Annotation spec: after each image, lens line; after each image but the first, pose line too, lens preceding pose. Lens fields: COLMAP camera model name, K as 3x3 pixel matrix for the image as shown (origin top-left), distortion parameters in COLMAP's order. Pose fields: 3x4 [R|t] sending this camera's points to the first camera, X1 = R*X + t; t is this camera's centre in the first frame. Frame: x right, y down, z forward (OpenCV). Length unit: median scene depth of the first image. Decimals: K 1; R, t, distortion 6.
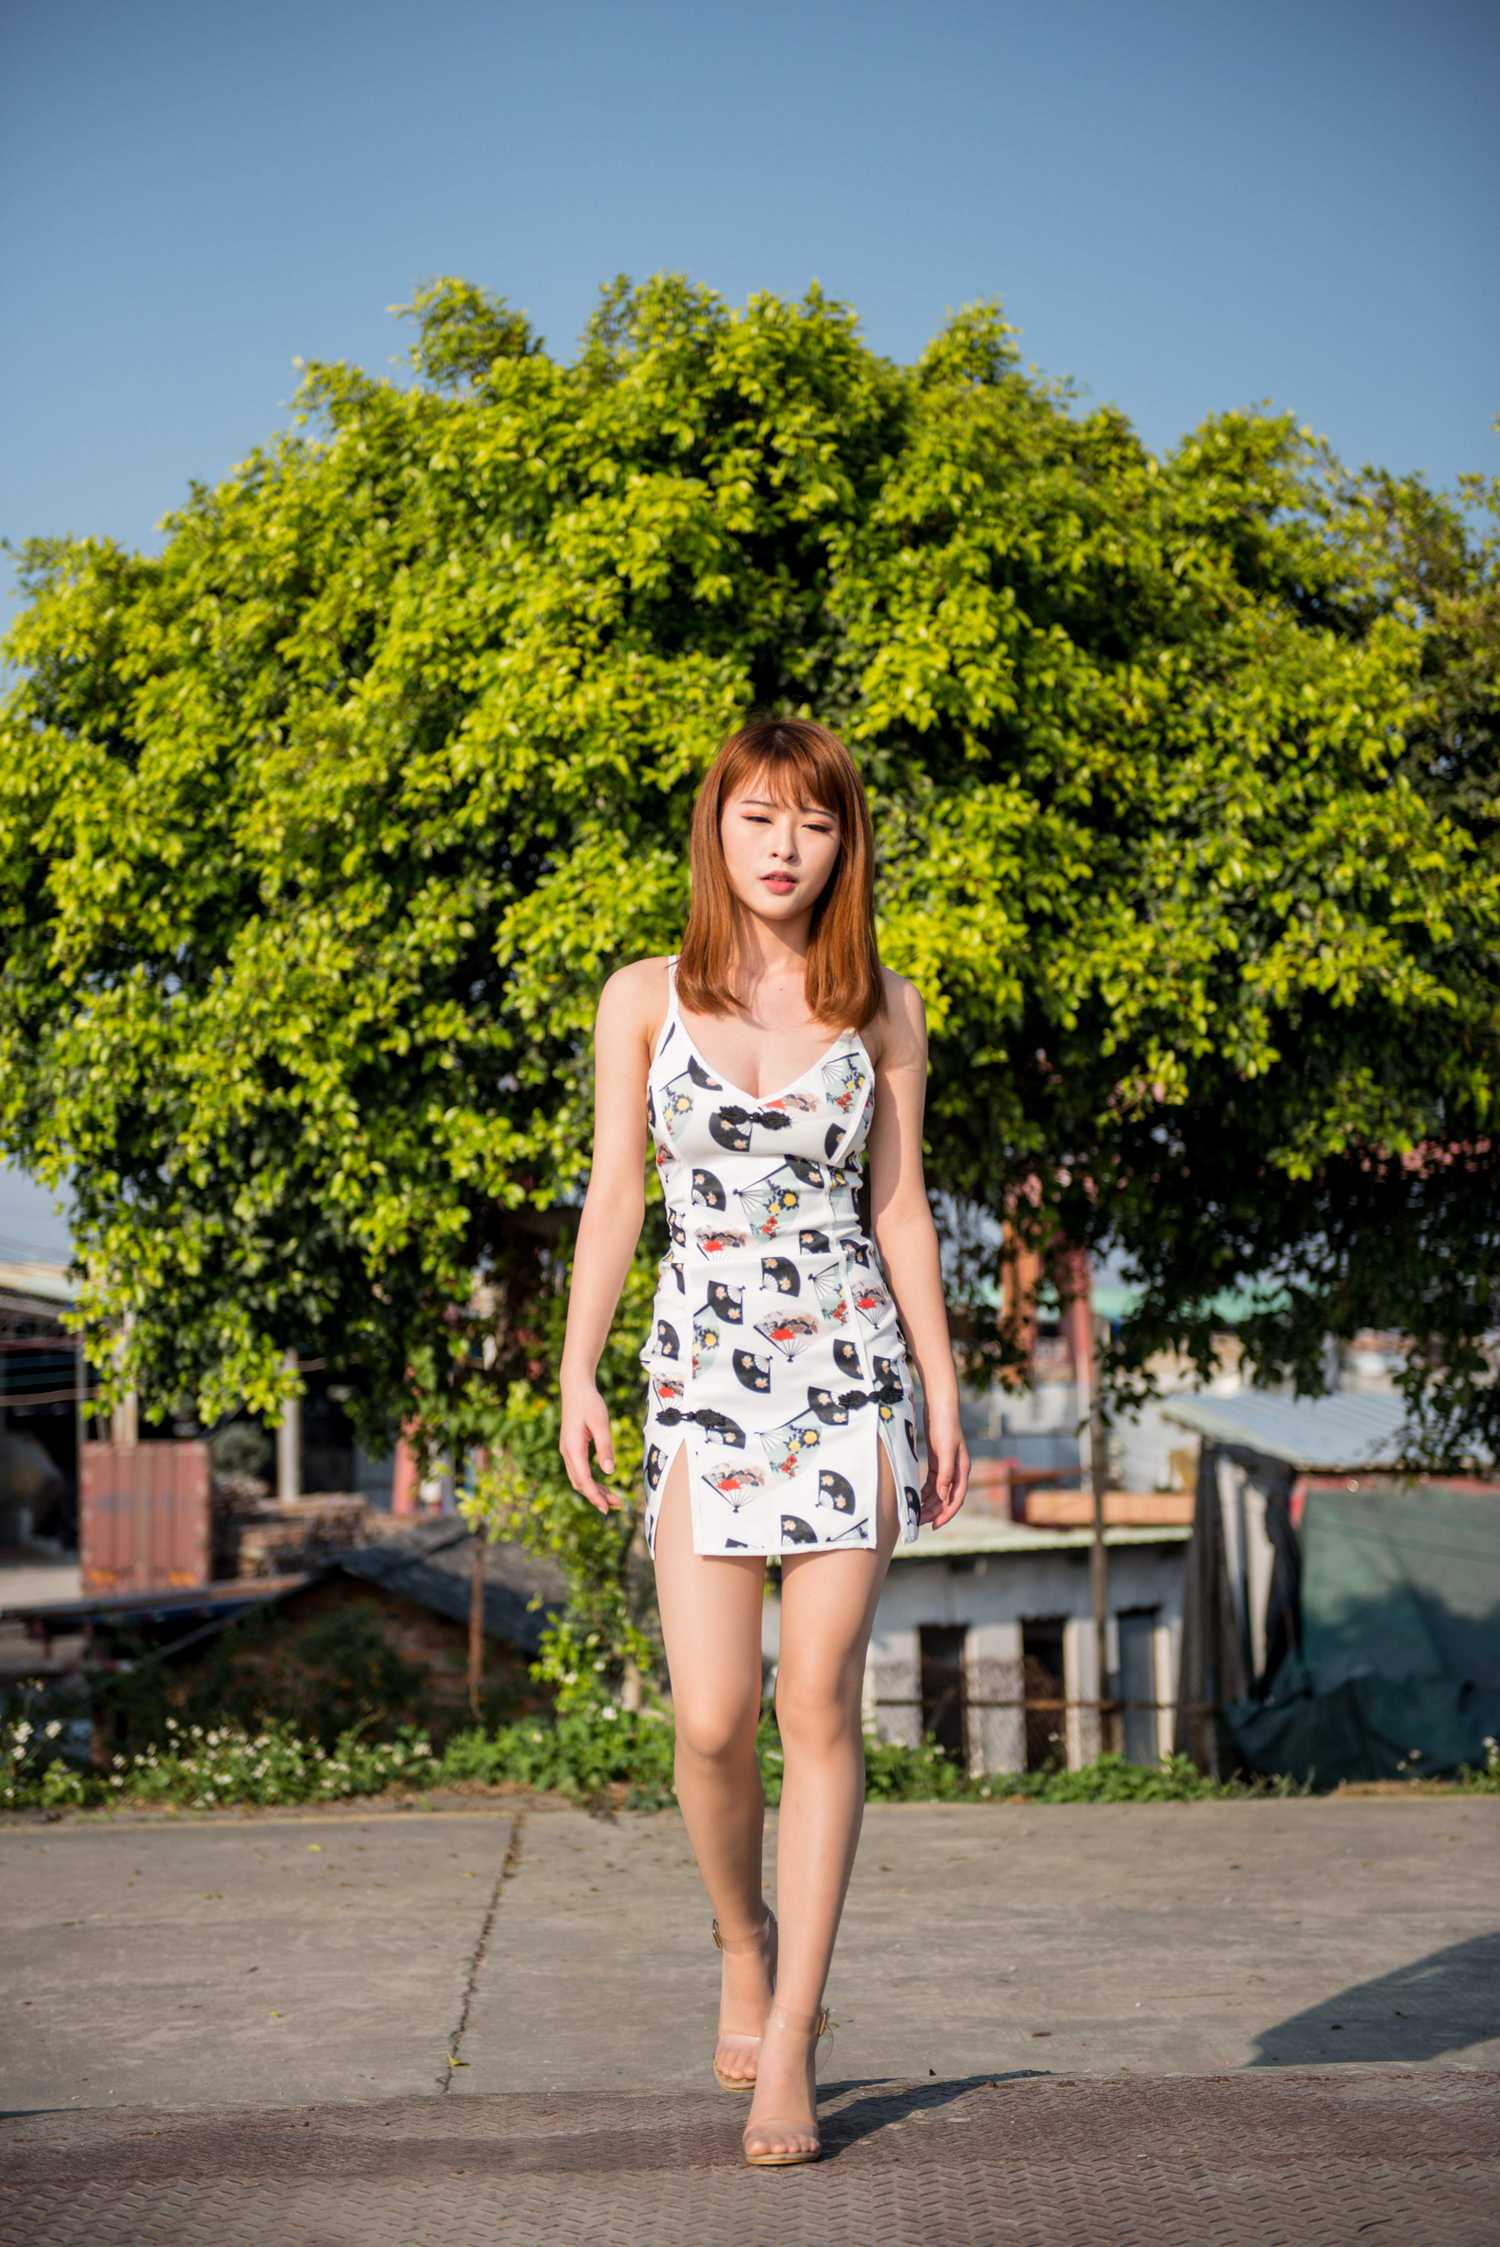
lens RADIAL K [[3401.3, 0, 748.1], [0, 3401.3, 1127.1], [0, 0, 1]] dist [0.121329, -0.080582]
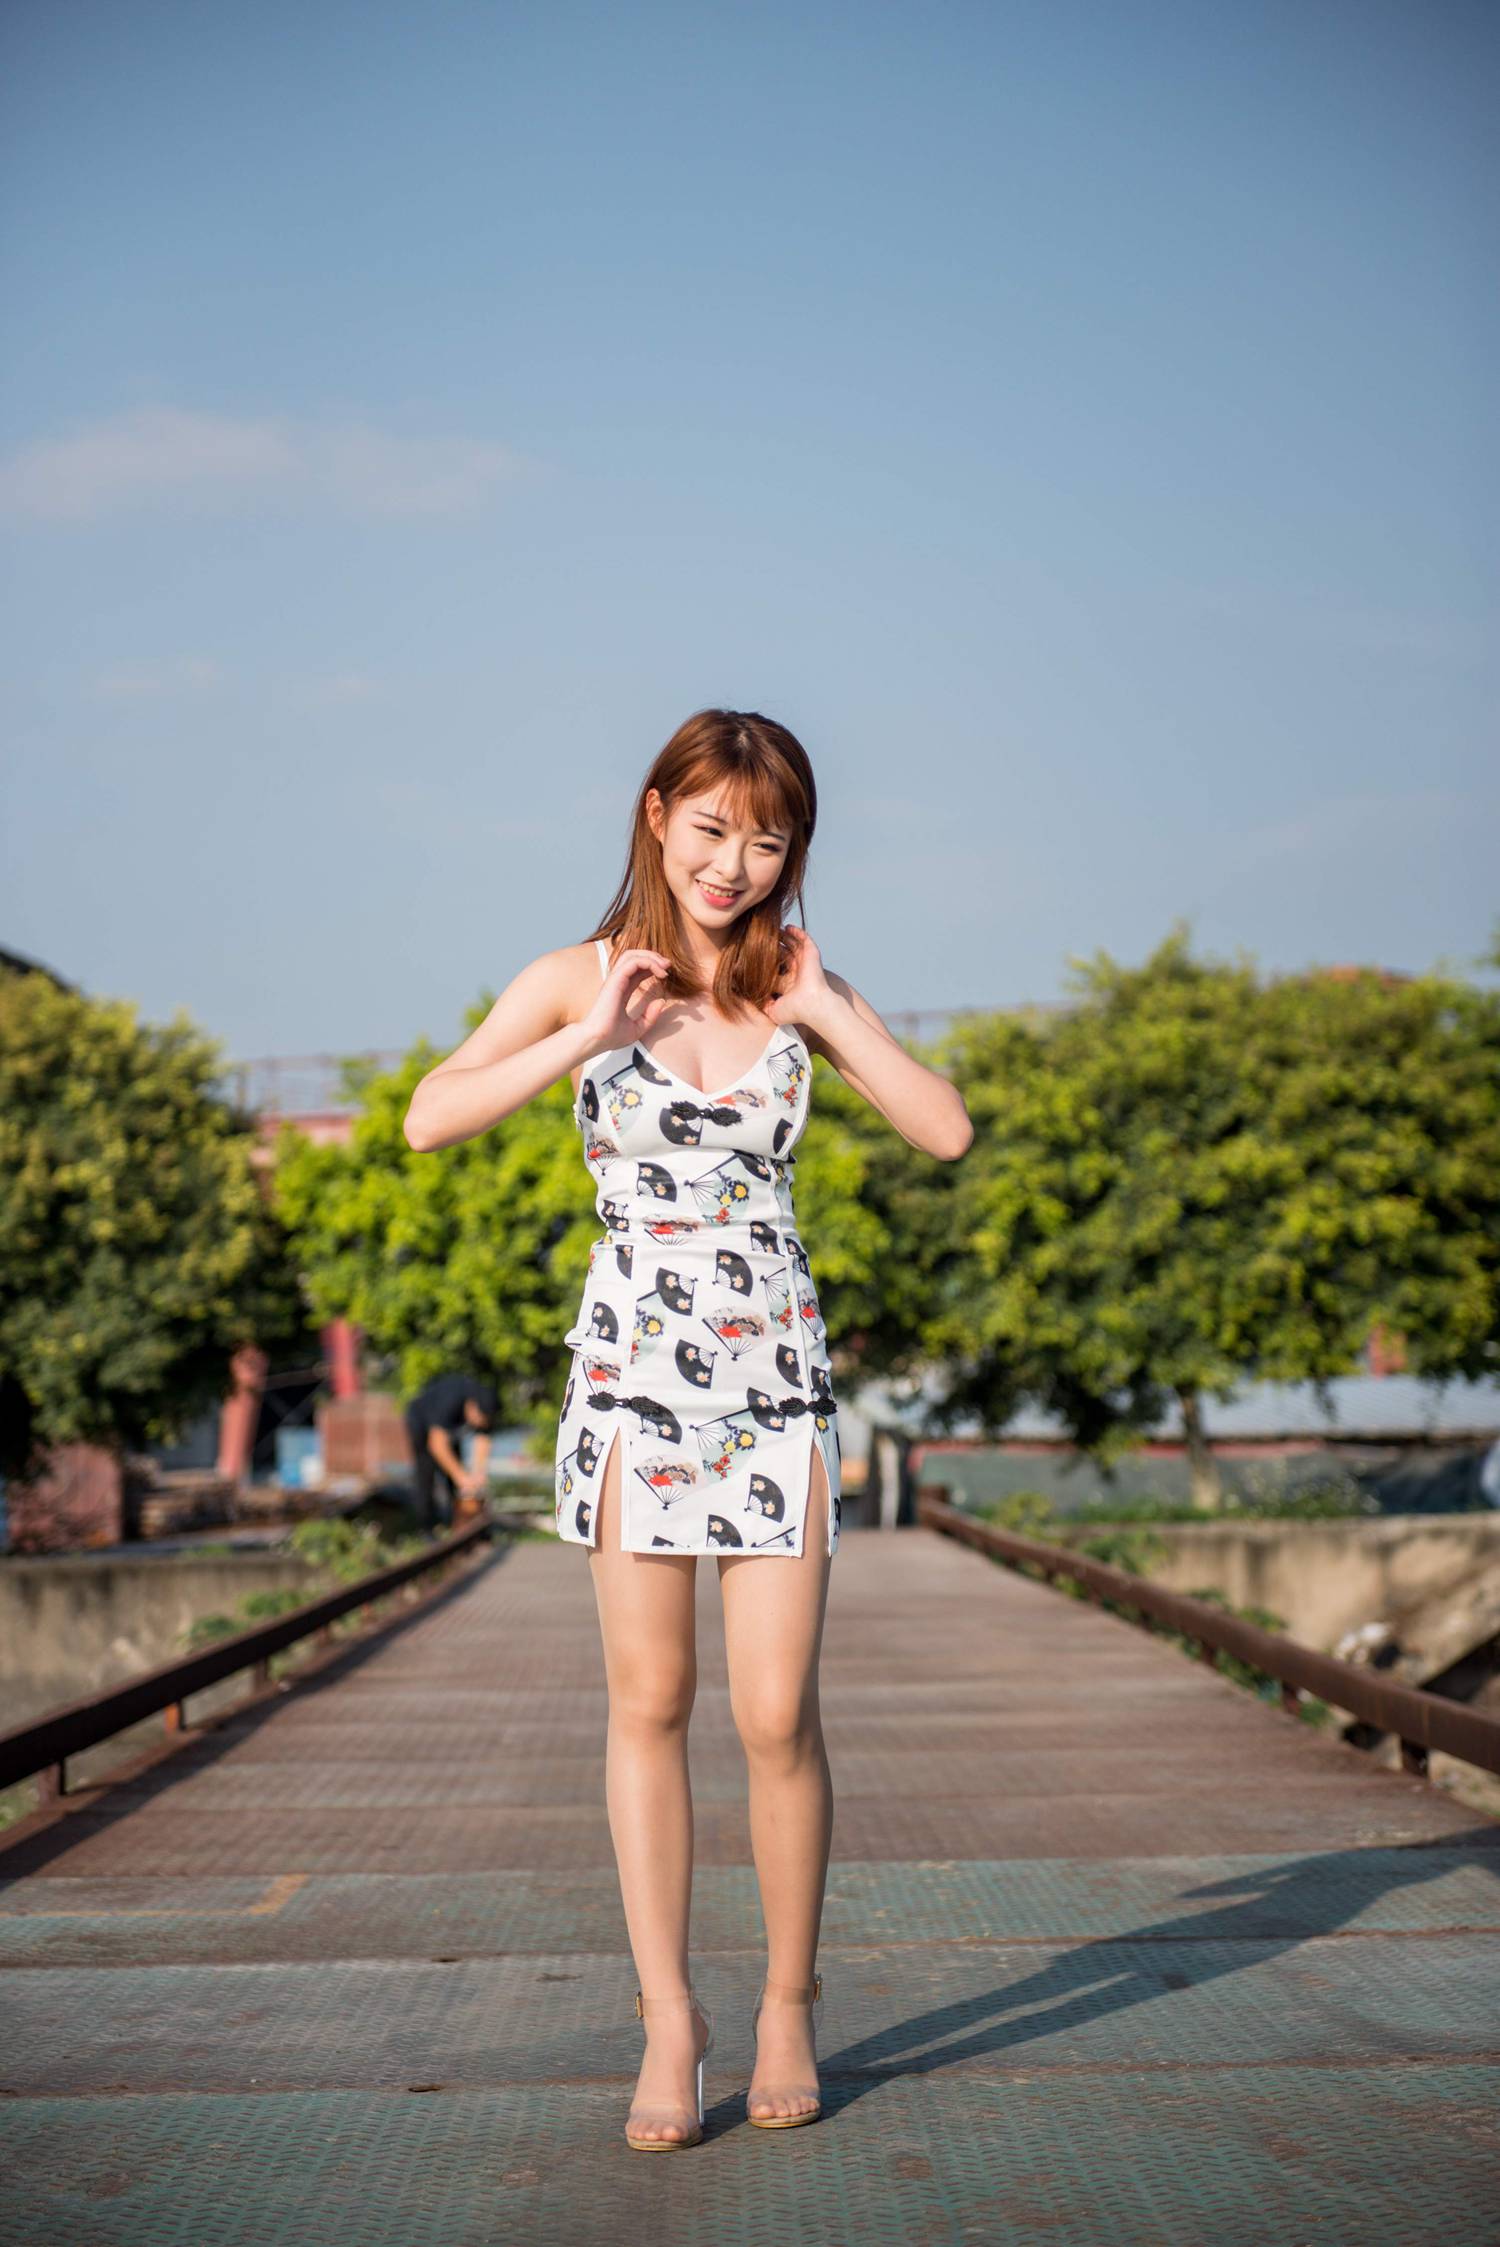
lens RADIAL K [[4207.6, 0, 750.8], [0, 4207.6, 1123.0], [0, 0, 1]] dist [0.131516, -0.231163]
pose [[0.998171, 0.002008, 0.060427, -0.115005], [-0.003323, 0.999760, 0.021676, -0.237707], [-0.060369, -0.021837, 0.997937, -2.517871]]
